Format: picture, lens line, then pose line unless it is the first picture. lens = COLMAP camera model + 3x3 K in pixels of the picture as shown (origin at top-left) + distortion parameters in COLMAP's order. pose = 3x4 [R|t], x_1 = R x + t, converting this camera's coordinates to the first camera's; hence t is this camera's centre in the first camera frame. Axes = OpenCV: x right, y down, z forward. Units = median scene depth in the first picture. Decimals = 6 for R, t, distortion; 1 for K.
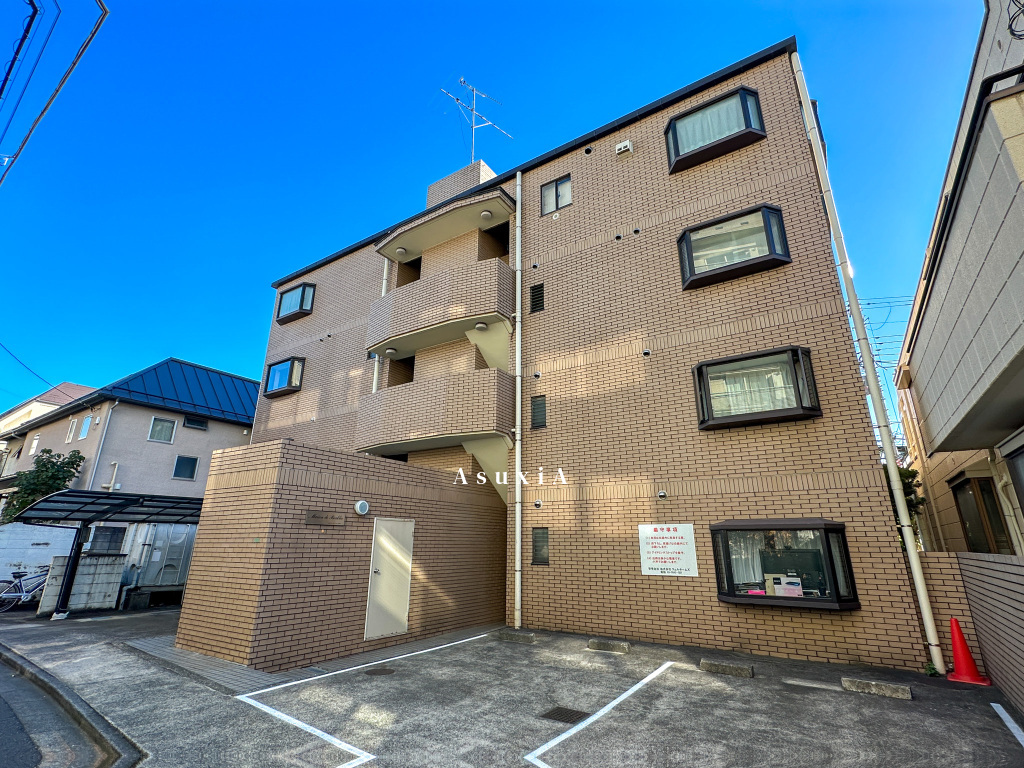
lens RADIAL K [[491.8, 0, 512.0], [0, 491.8, 384.0], [0, 0, 1]] dist [-0.001304, -0.000097]
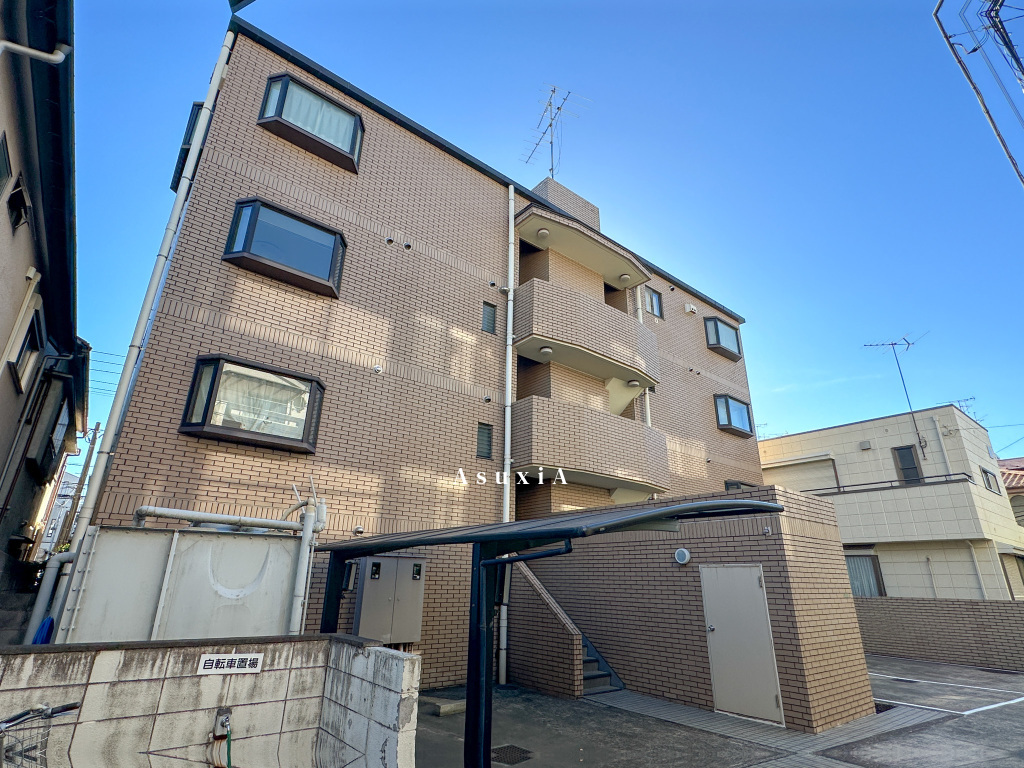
lens RADIAL K [[517.0, 0, 512.0], [0, 517.0, 384.0], [0, 0, 1]] dist [-0.003021, -0.000720]
pose [[0.306171, 0.337884, 0.889996, -1.438963], [-0.312278, 0.918810, -0.241395, 0.300076], [-0.899301, -0.204018, 0.386827, 1.002541]]
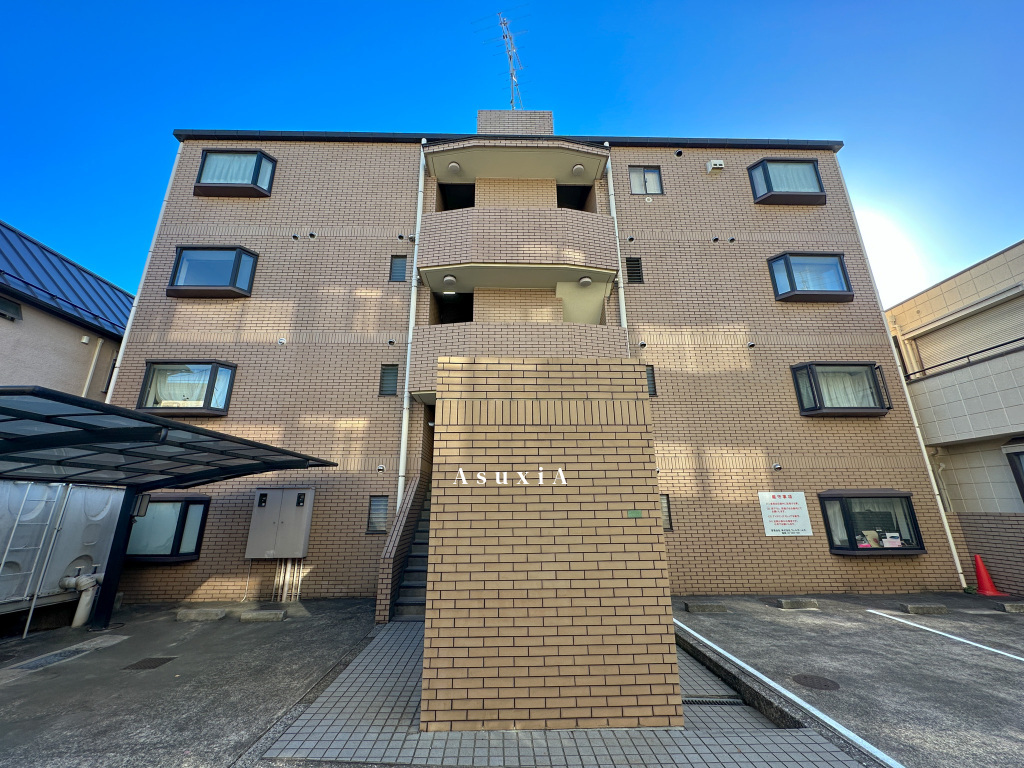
lens RADIAL K [[408.9, 0, 512.0], [0, 408.9, 384.0], [0, 0, 1]] dist [-0.001776, 0.000314]
pose [[0.819829, 0.153715, 0.551591, -0.725390], [-0.166533, 0.985662, -0.027161, 0.151534], [-0.547857, -0.069590, 0.833673, 0.513240]]
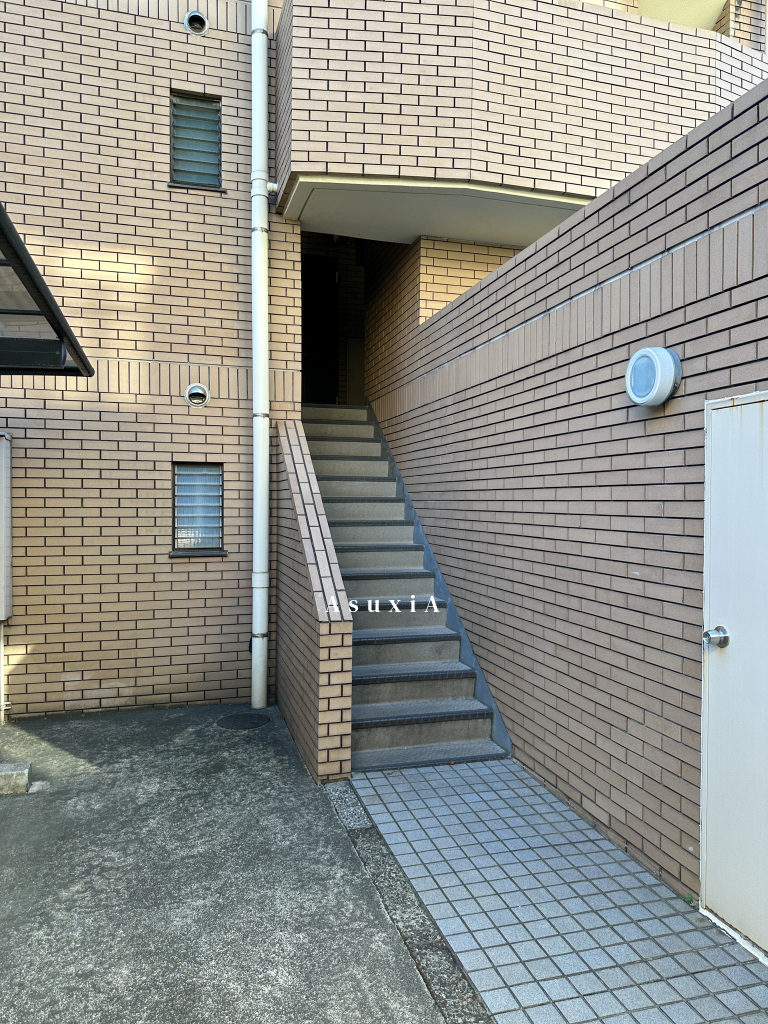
lens RADIAL K [[722.7, 0, 384.0], [0, 722.7, 512.0], [0, 0, 1]] dist [0.096378, -0.113174]
pose [[0.649650, -0.015378, 0.760078, -0.794340], [-0.236194, 0.946235, 0.221024, 0.279112], [-0.722611, -0.323114, 0.611090, 0.889383]]
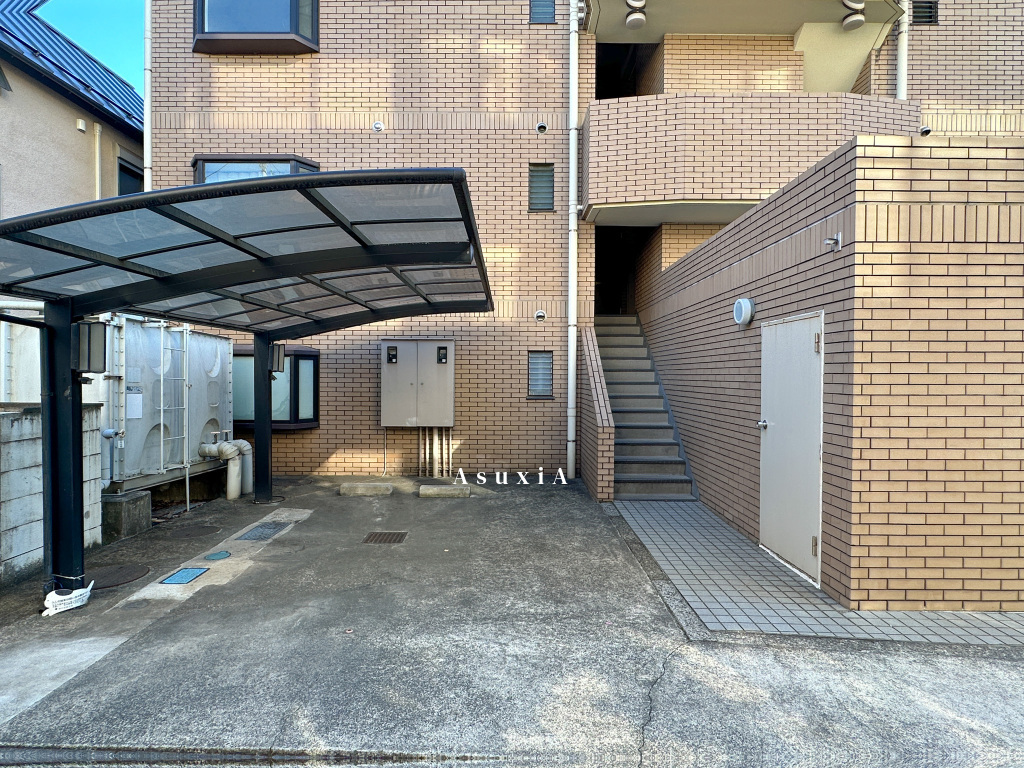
lens RADIAL K [[564.0, 0, 512.0], [0, 564.0, 384.0], [0, 0, 1]] dist [-0.001304, -0.000808]
pose [[0.837057, -0.010156, 0.547021, -0.966788], [-0.169445, 0.945856, 0.276848, 0.218605], [-0.520215, -0.324427, 0.790015, 0.677189]]
